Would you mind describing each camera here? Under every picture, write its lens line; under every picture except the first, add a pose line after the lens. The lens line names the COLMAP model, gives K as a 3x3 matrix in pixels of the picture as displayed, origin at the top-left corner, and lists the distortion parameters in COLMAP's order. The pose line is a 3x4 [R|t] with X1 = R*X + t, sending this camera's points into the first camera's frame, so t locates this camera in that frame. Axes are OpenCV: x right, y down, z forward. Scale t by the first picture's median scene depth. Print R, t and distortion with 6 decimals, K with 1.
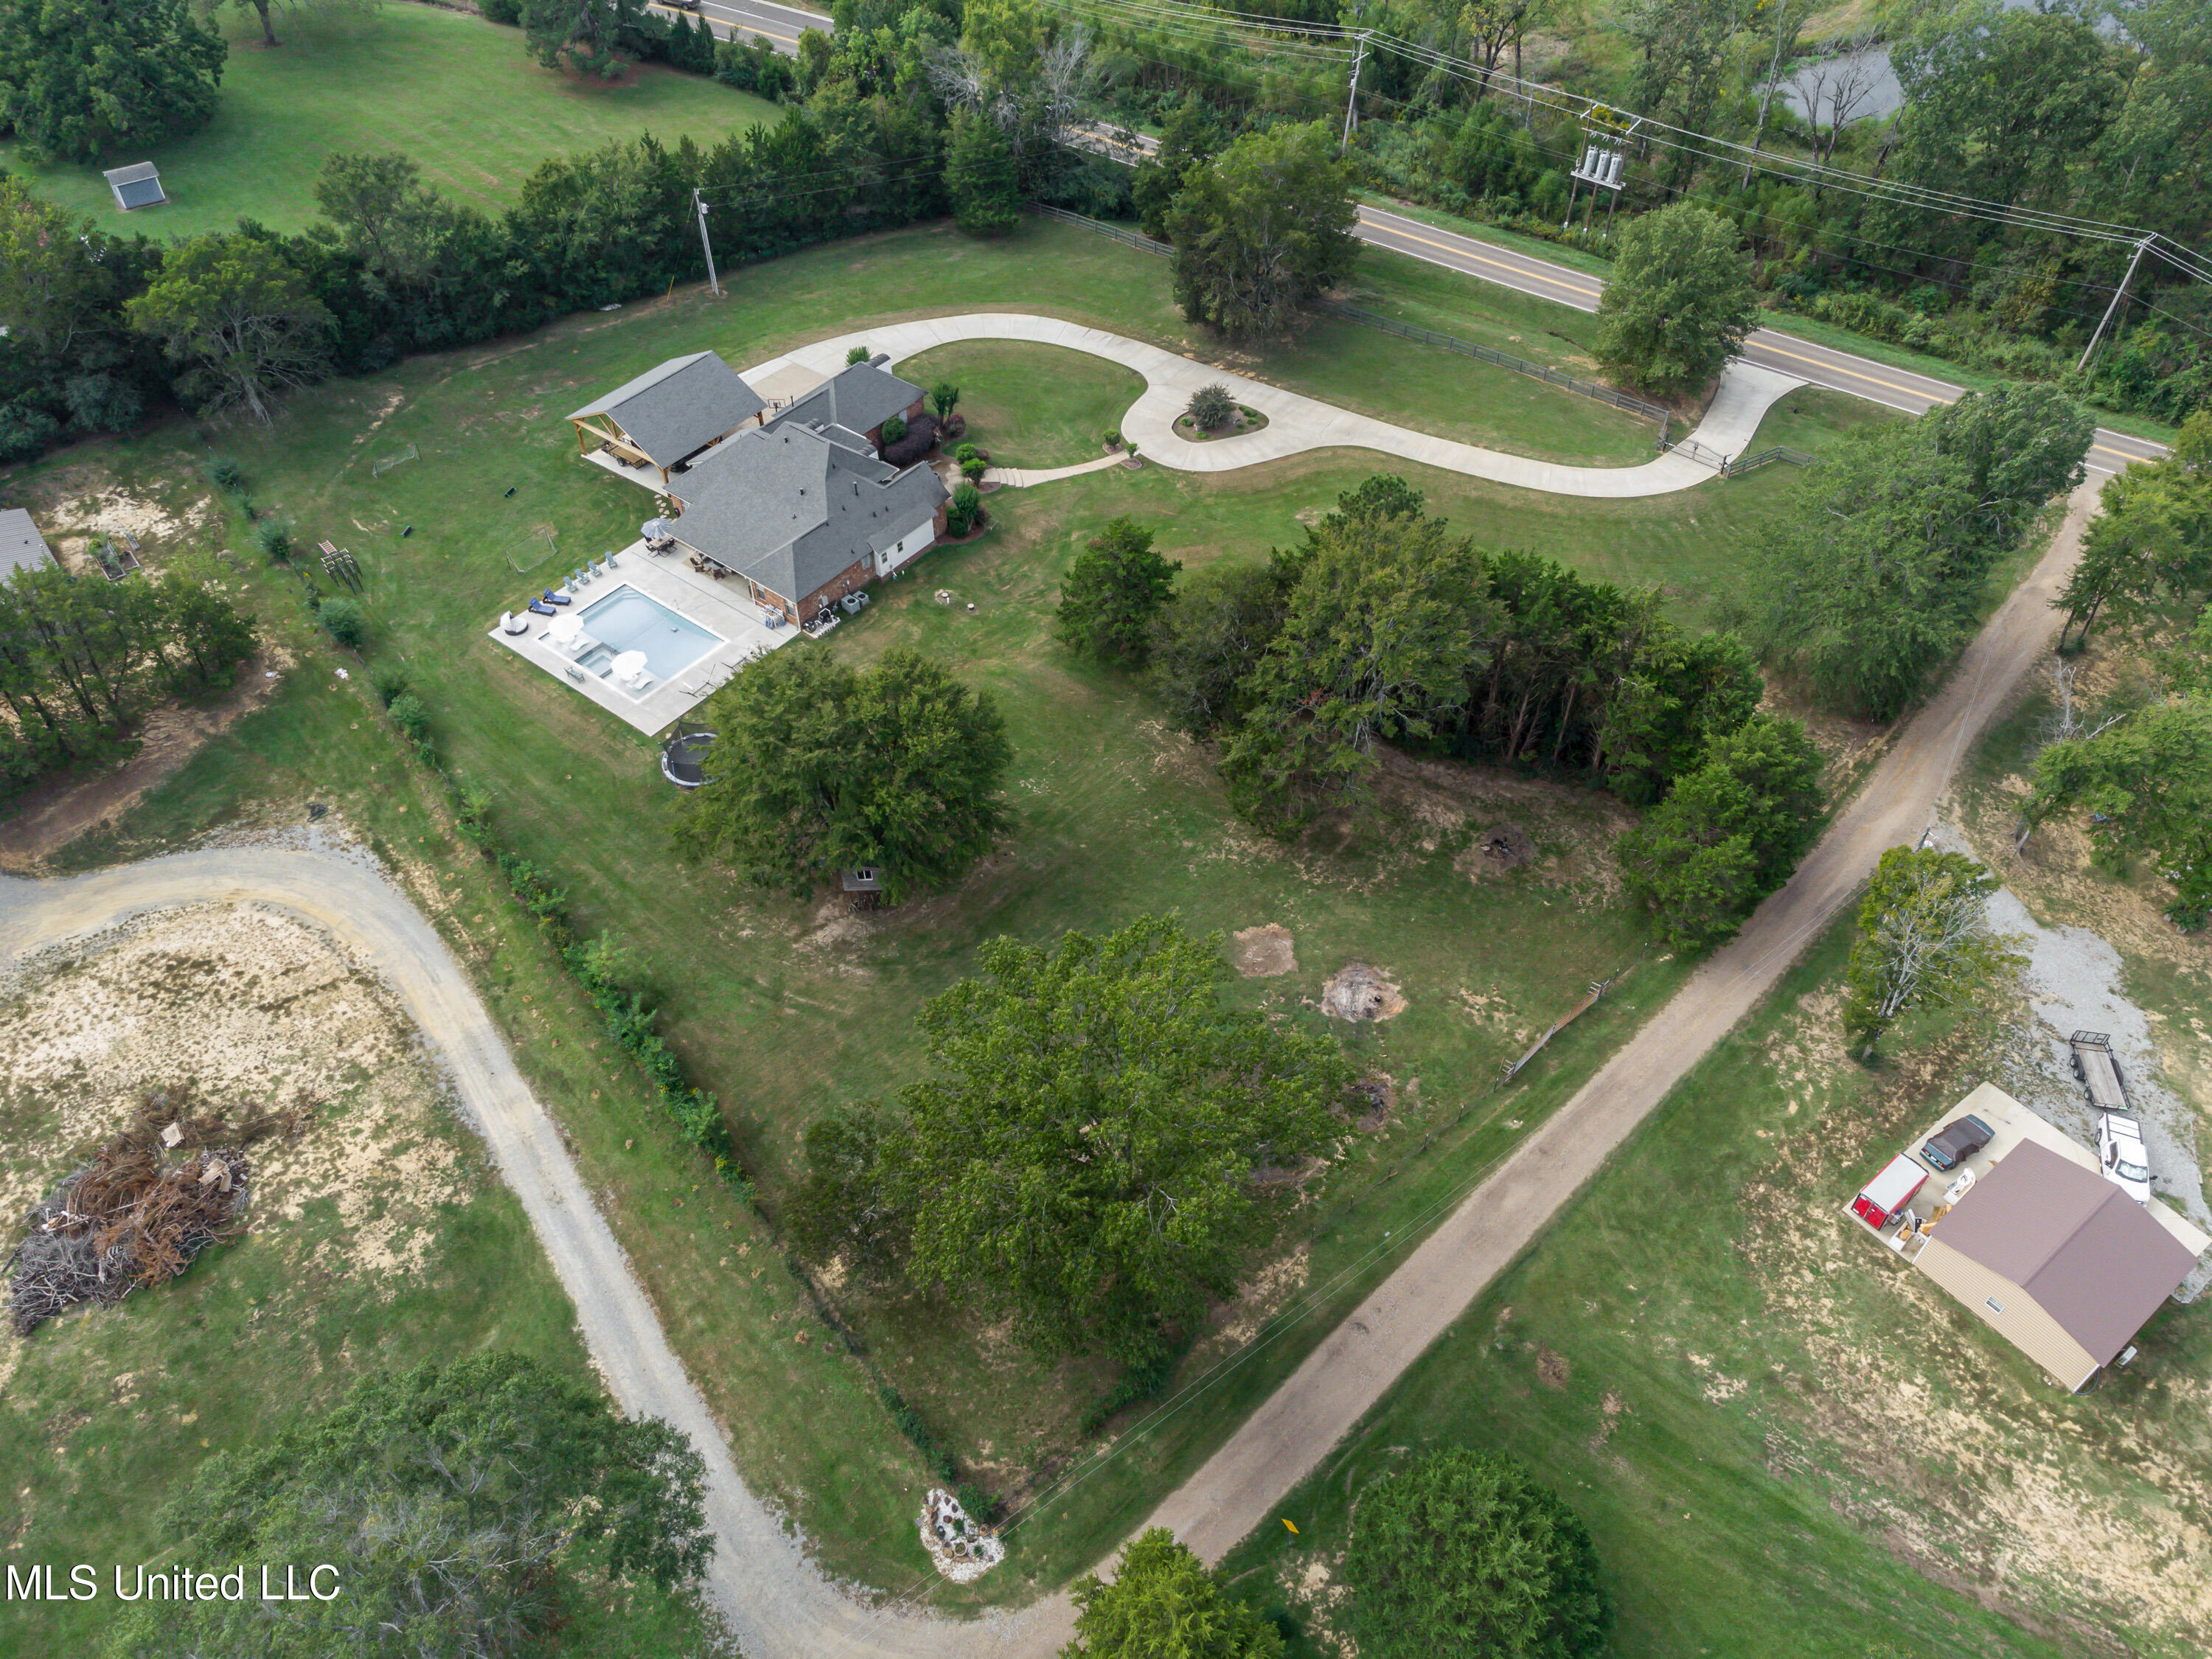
lens RADIAL K [[1659.6, 0, 1114.2], [0, 1659.6, 821.8], [0, 0, 1]] dist [0.008914, 0.016055]
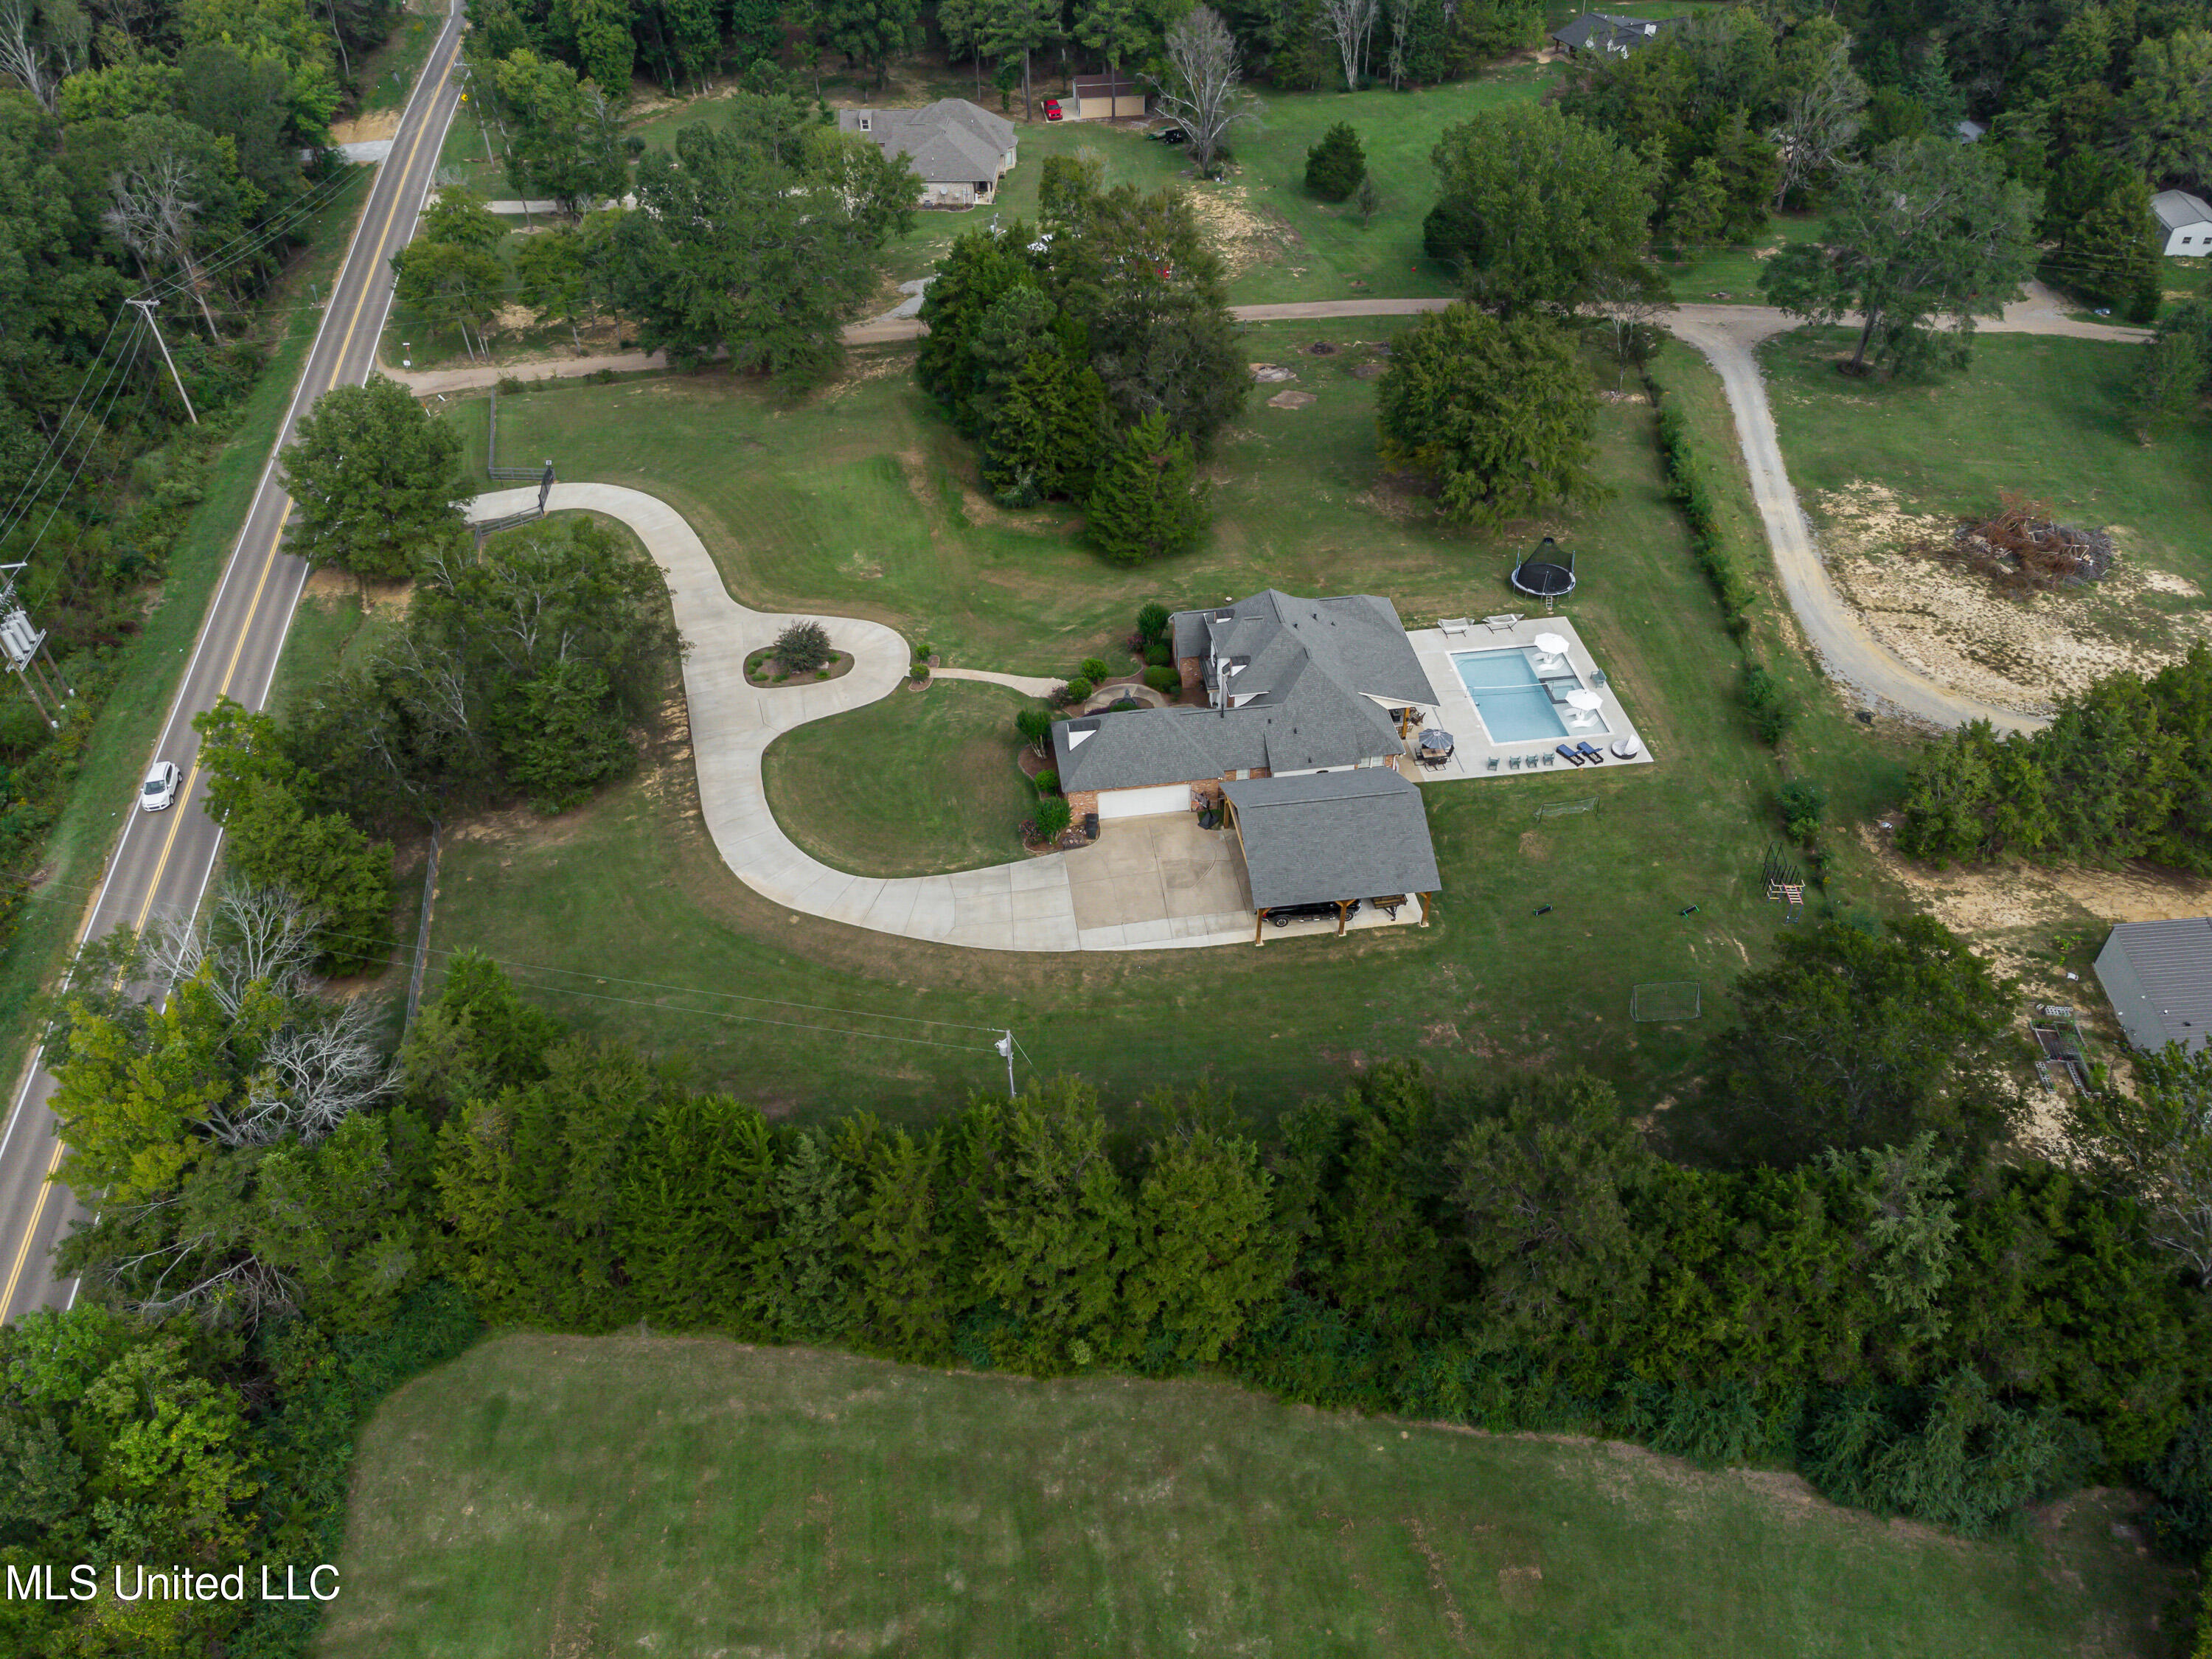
lens RADIAL K [[1659.6, 0, 1098.9], [0, 1659.6, 840.3], [0, 0, 1]] dist [0.008914, 0.016055]
pose [[-0.713887, -0.447352, 0.538741, -0.827400], [0.516441, 0.183235, 0.836489, -1.276928], [-0.472921, 0.875386, 0.100222, 1.337400]]
